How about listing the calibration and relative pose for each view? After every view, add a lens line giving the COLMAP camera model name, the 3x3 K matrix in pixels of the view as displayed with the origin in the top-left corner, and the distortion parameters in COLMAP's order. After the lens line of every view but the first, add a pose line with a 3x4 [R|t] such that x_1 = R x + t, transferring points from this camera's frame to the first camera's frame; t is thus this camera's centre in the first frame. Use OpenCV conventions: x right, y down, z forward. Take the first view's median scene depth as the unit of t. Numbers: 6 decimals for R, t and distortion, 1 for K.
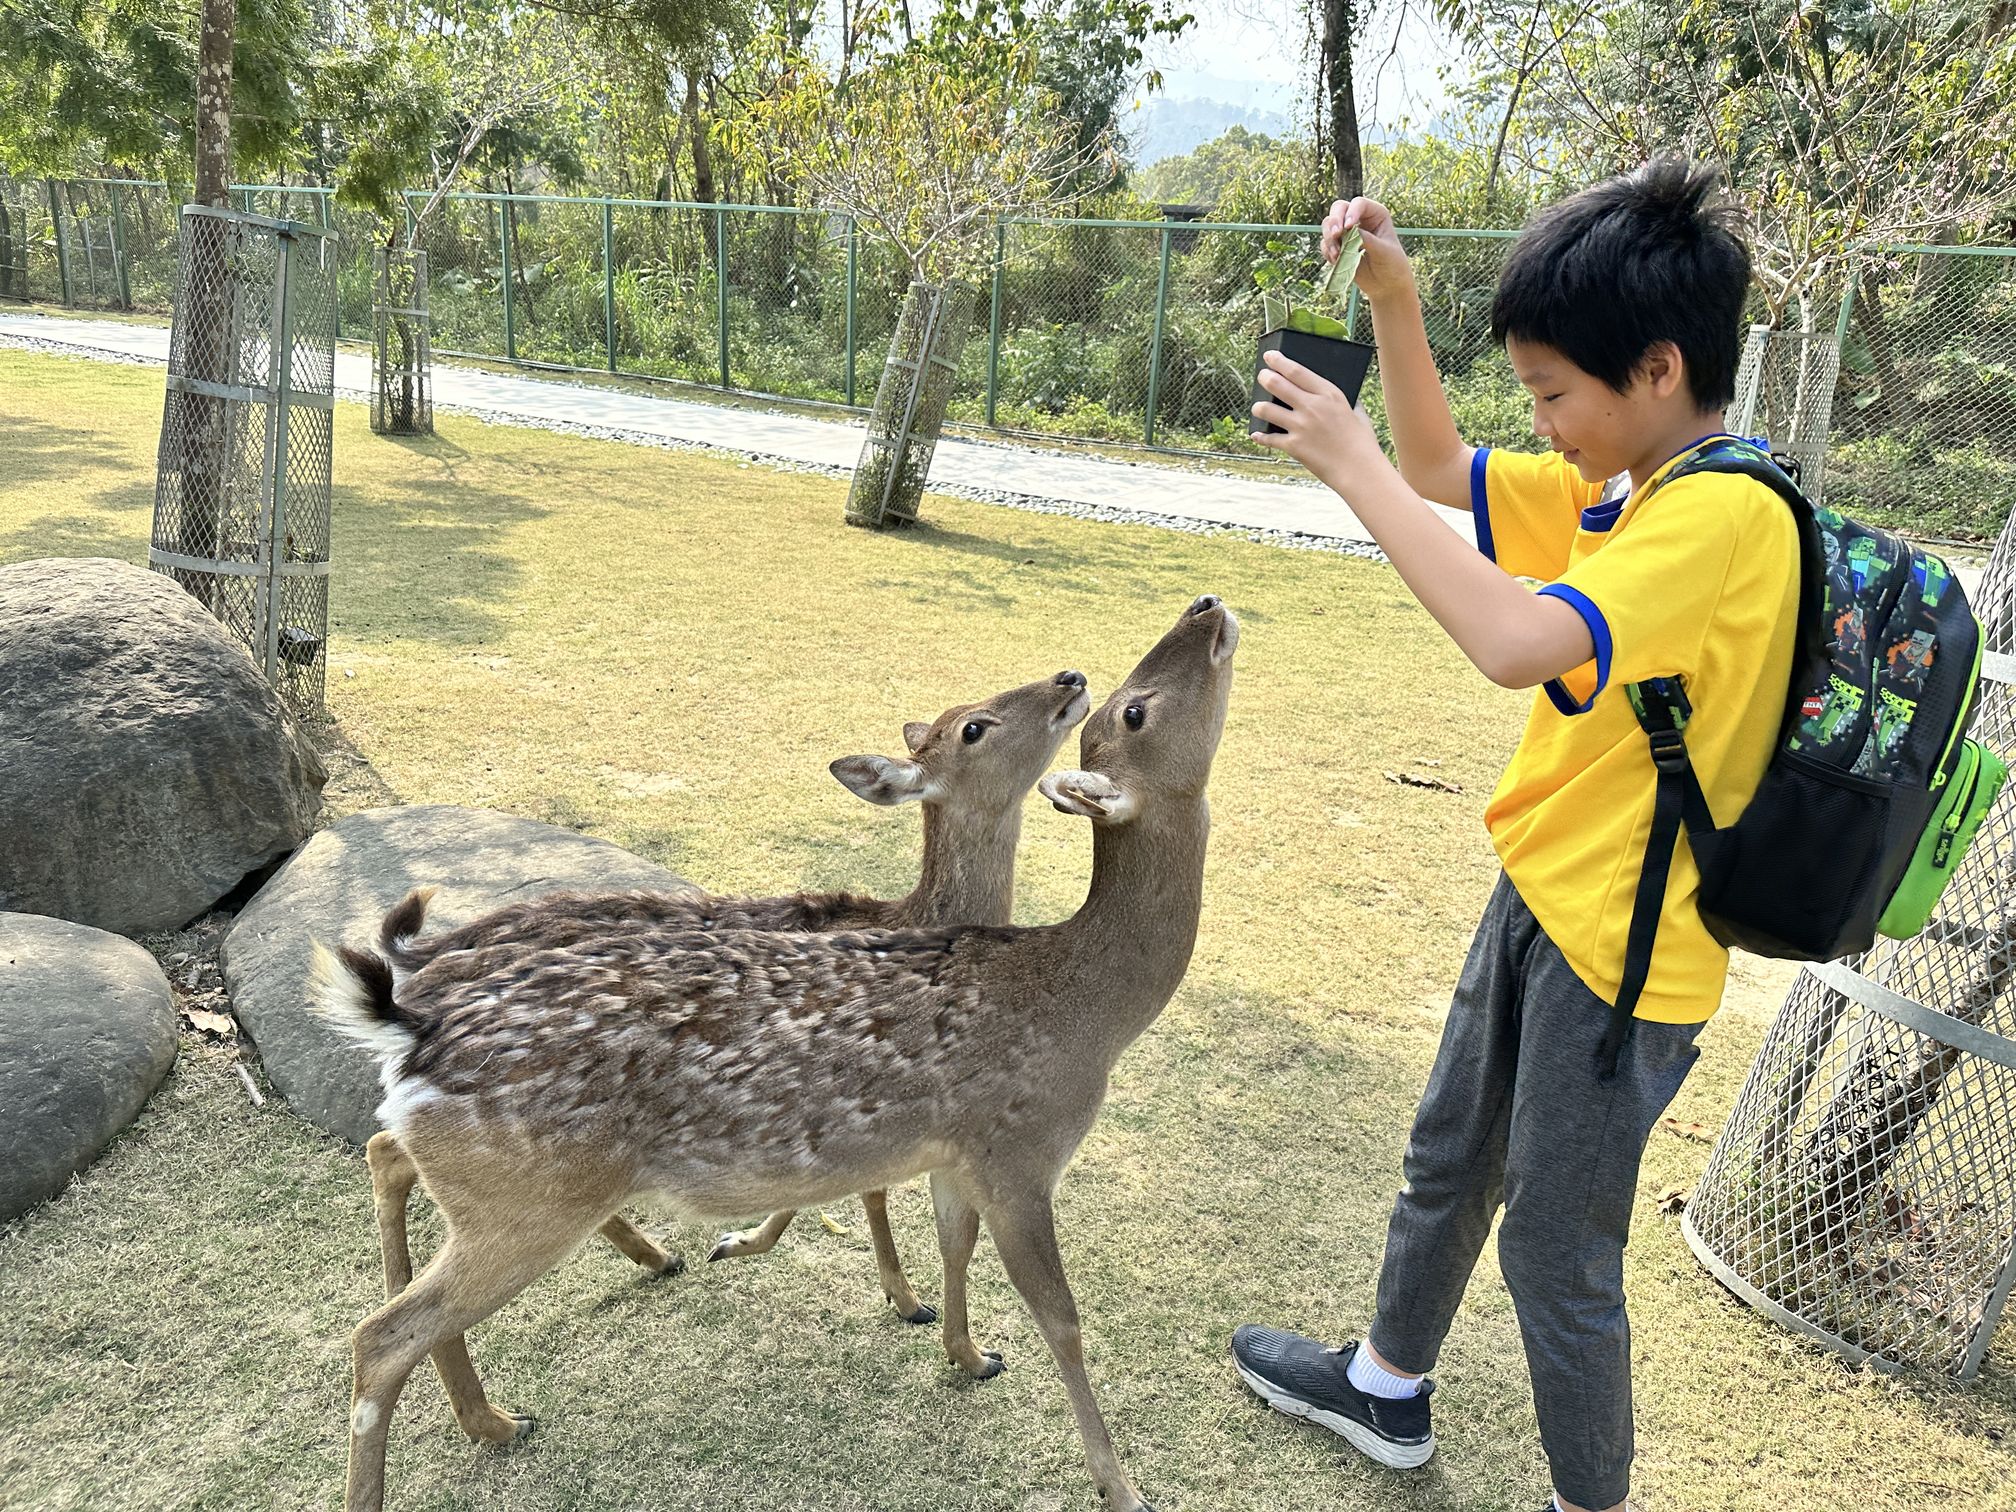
lens RADIAL K [[1379.8, 0, 1009.1], [0, 1379.8, 757.3], [0, 0, 1]] dist [-0.011593, 0.000480]
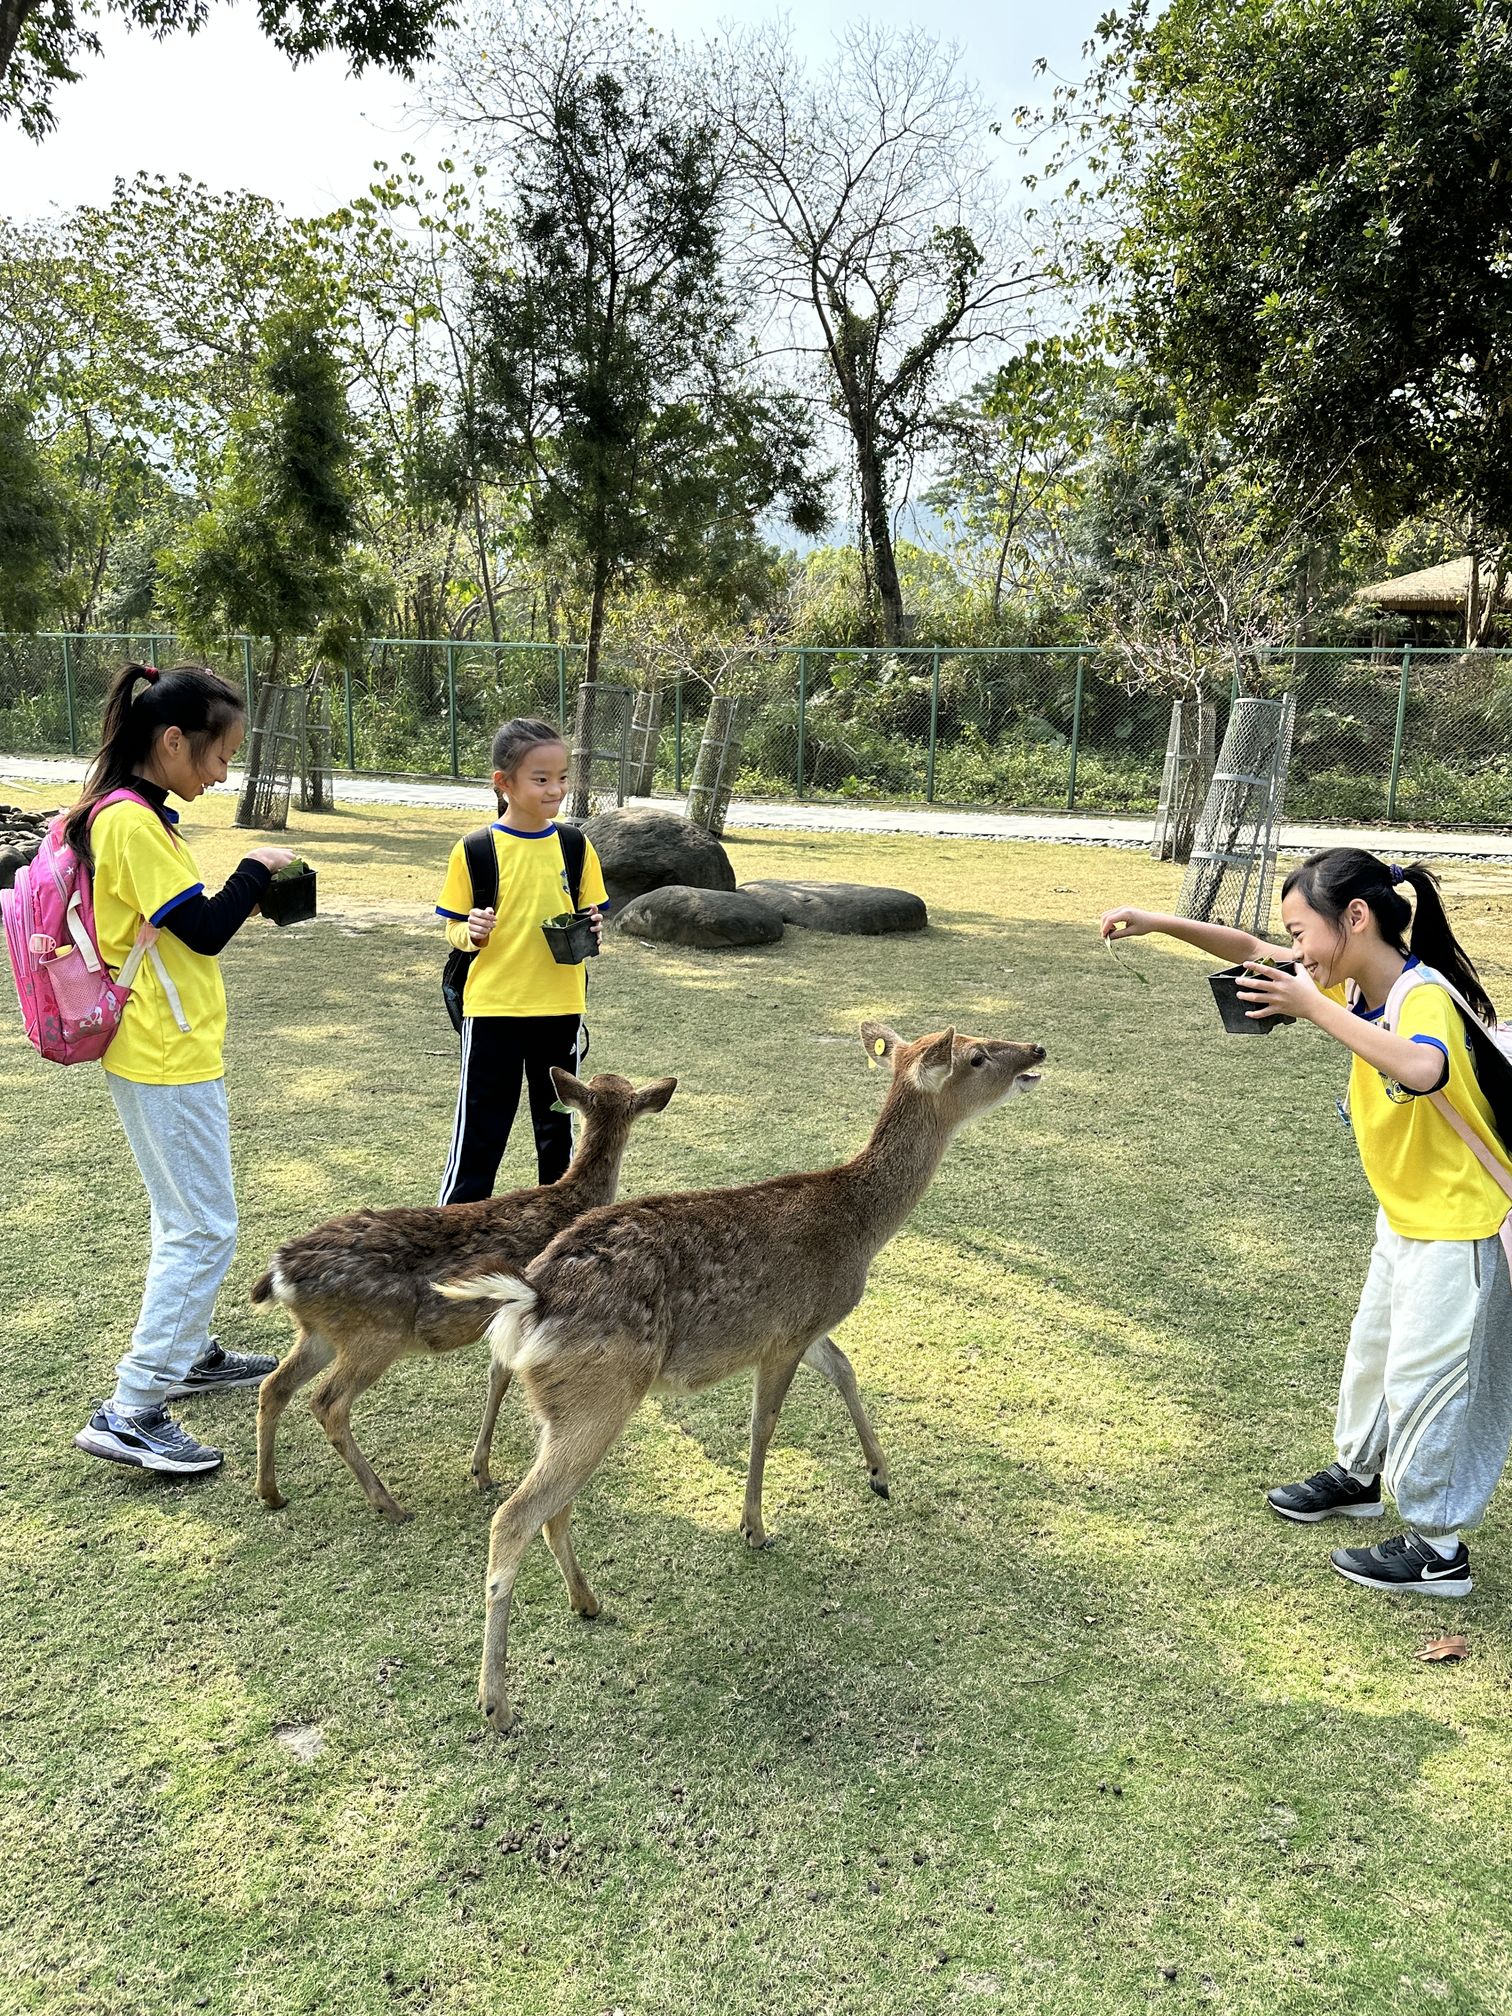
lens RADIAL K [[1524.9, 0, 755.2], [0, 1524.9, 1004.2], [0, 0, 1]] dist [0.011698, 0.000934]
pose [[0.980628, -0.076123, 0.180483, -0.177117], [0.097267, 0.989010, -0.111346, 0.111562], [-0.170023, 0.126744, 0.977255, -0.363259]]
